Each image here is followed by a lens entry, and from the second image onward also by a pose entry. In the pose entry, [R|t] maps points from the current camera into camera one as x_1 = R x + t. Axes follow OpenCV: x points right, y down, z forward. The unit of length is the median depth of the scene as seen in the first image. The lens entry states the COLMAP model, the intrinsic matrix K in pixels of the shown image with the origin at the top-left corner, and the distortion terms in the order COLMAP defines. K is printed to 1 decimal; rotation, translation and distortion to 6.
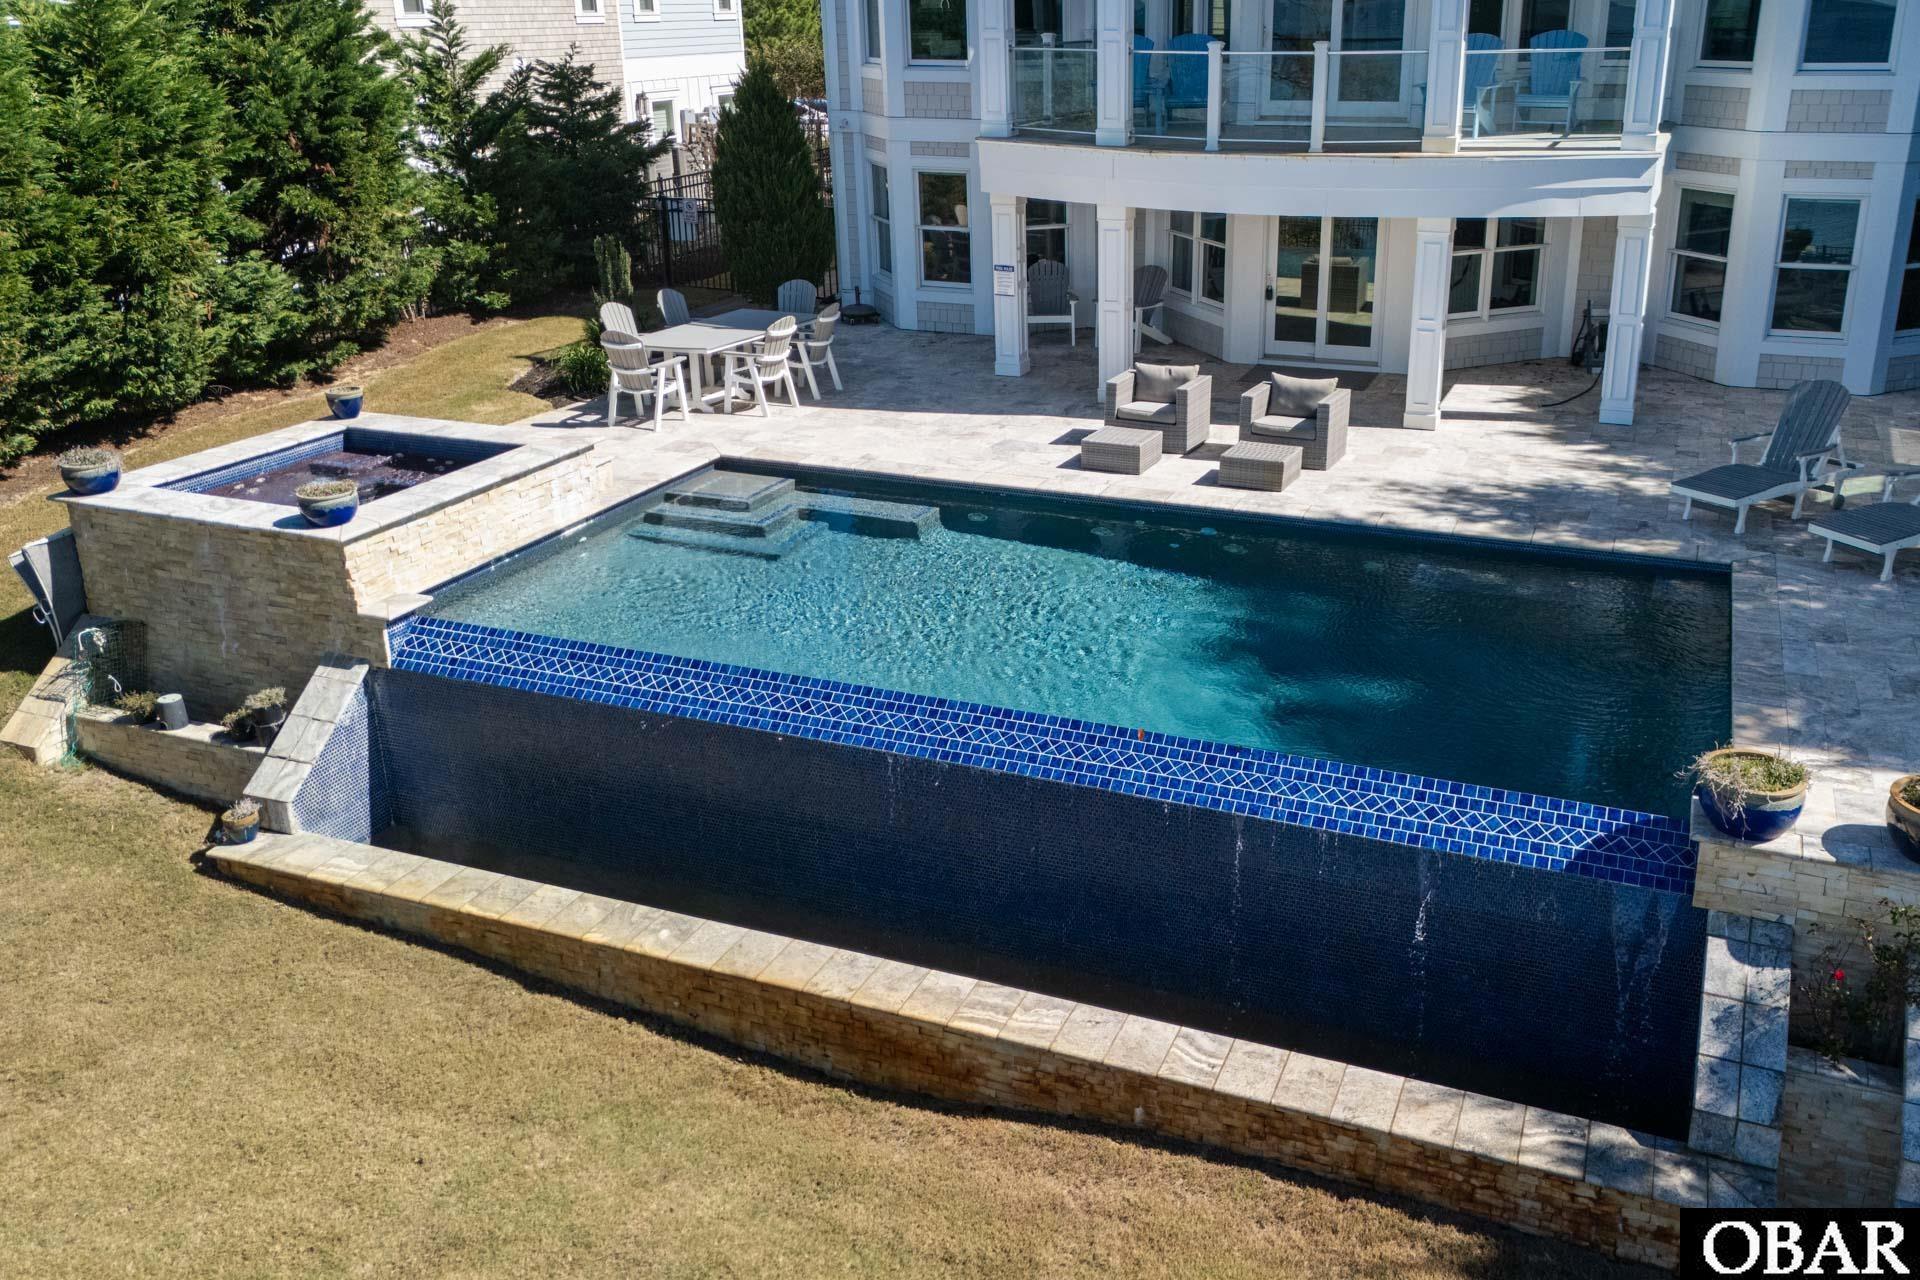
lens RADIAL K [[1619.2, 0, 1055.0], [0, 1619.2, 538.7], [0, 0, 1]] dist [0.082180, -0.080672]
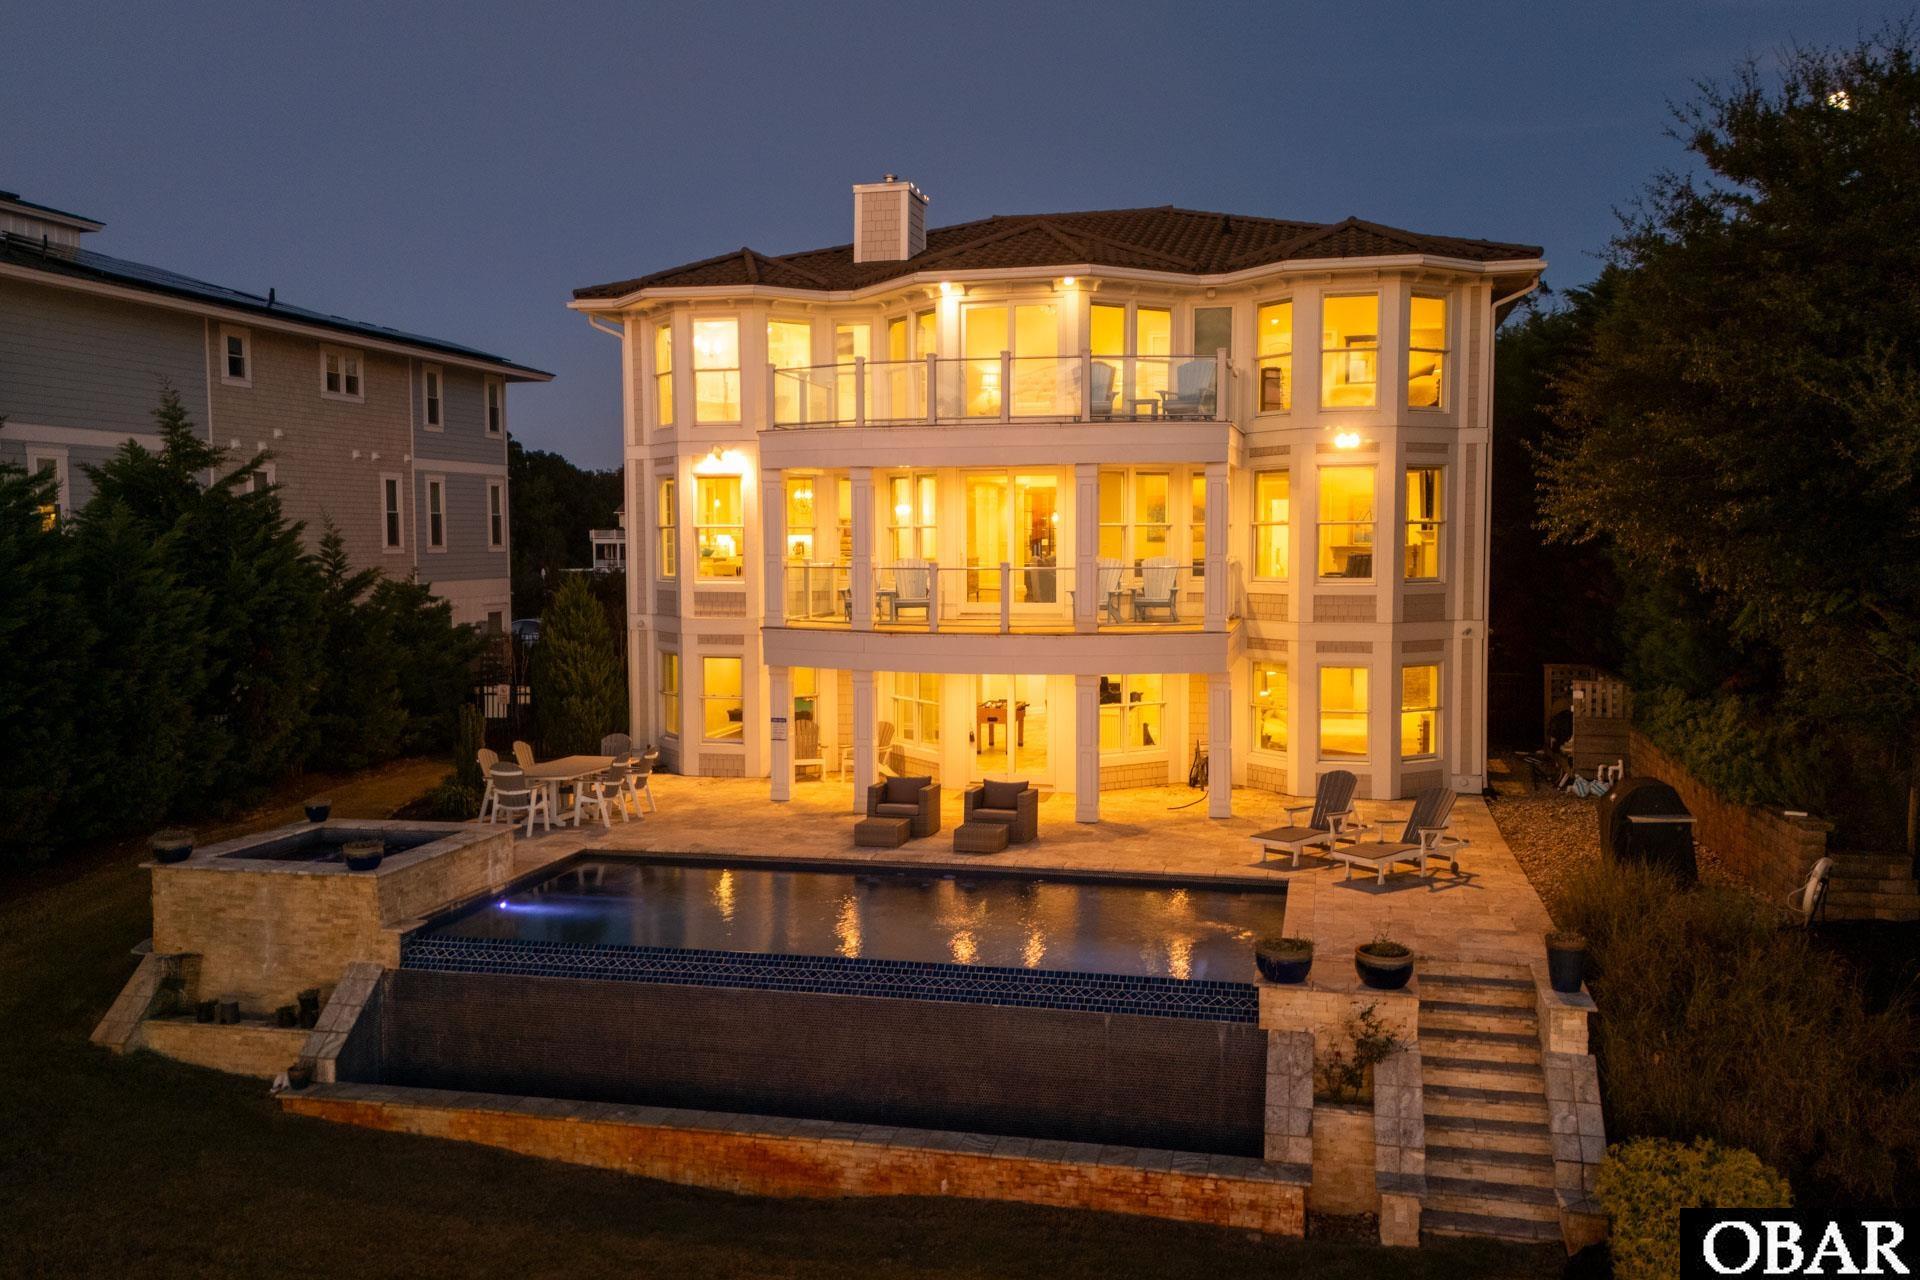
lens RADIAL K [[1438.3, 0, 960.0], [0, 1438.3, 640.0], [0, 0, 1]] dist [0.057529, -0.002030]
pose [[0.990274, -0.006704, 0.138969, -0.101827], [0.040749, 0.969014, -0.243623, 0.142925], [-0.133030, 0.246916, 0.959862, -0.401962]]
